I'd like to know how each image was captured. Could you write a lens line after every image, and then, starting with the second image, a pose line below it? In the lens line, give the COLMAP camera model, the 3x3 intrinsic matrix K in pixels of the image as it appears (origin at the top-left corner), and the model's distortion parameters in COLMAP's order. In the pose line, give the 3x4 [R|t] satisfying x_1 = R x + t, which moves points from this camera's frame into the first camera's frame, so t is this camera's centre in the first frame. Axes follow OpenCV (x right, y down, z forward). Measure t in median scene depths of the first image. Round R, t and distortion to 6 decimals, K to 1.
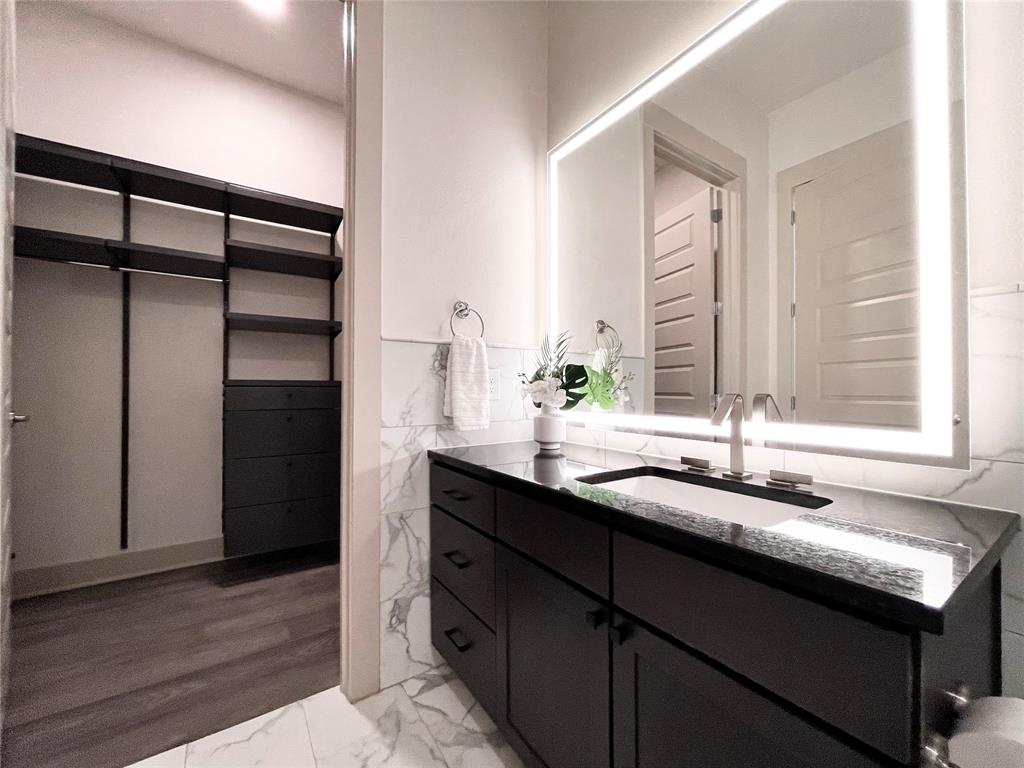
lens RADIAL K [[412.0, 0, 509.7], [0, 412.0, 386.8], [0, 0, 1]] dist [-0.002956, 0.000471]
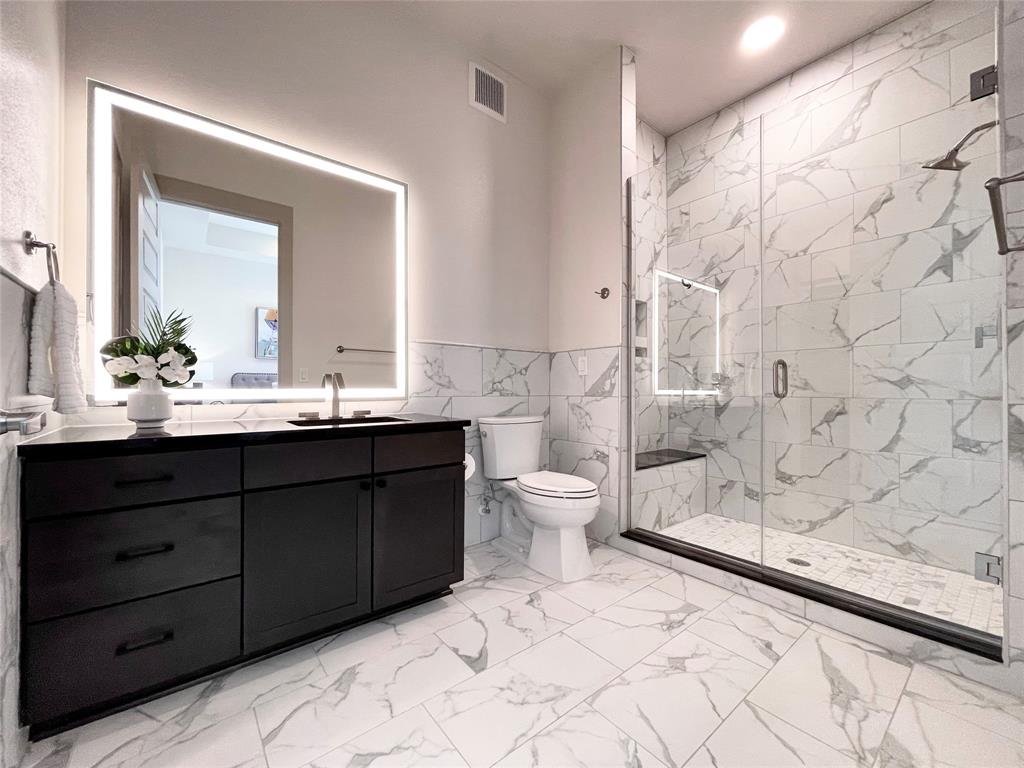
lens RADIAL K [[412.0, 0, 509.7], [0, 412.0, 386.8], [0, 0, 1]] dist [-0.002956, 0.000471]
pose [[-0.085580, 0.001382, 0.996330, -1.436833], [-0.014310, 0.999894, -0.002616, 0.076076], [-0.996229, -0.014481, -0.085551, 0.403583]]
